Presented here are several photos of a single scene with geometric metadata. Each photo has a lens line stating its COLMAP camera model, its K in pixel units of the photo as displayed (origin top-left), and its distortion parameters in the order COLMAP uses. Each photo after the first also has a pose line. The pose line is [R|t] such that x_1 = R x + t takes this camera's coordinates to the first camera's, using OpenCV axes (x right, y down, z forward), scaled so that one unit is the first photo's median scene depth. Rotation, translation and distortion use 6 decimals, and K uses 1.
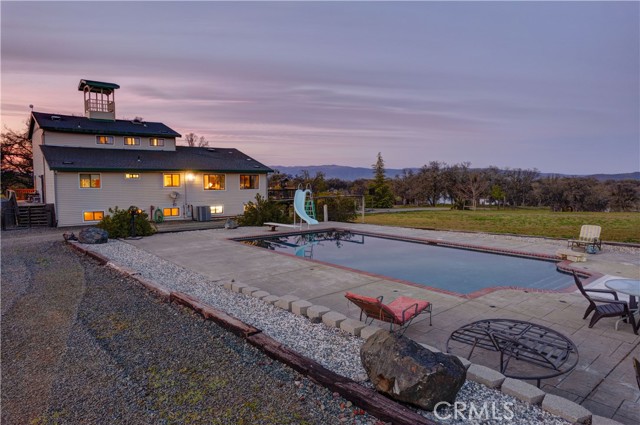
lens RADIAL K [[402.5, 0, 308.2], [0, 402.5, 209.8], [0, 0, 1]] dist [-0.097966, 0.097594]
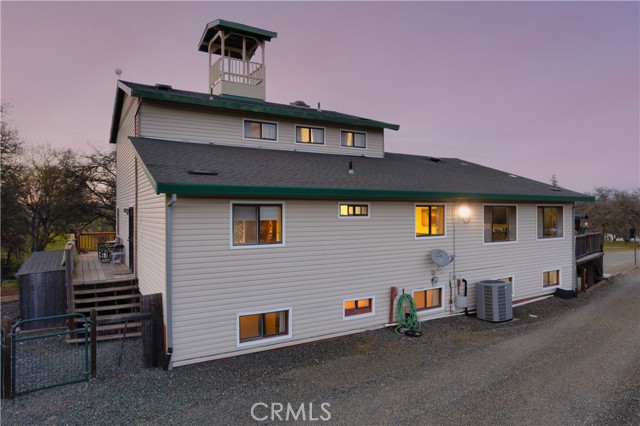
lens RADIAL K [[402.5, 0, 308.2], [0, 402.5, 210.3], [0, 0, 1]] dist [-0.097966, 0.097594]
pose [[0.986292, -0.002258, -0.164991, -0.375272], [-0.010445, 0.997047, -0.076084, -0.049374], [0.164676, 0.076764, 0.983356, 0.547615]]
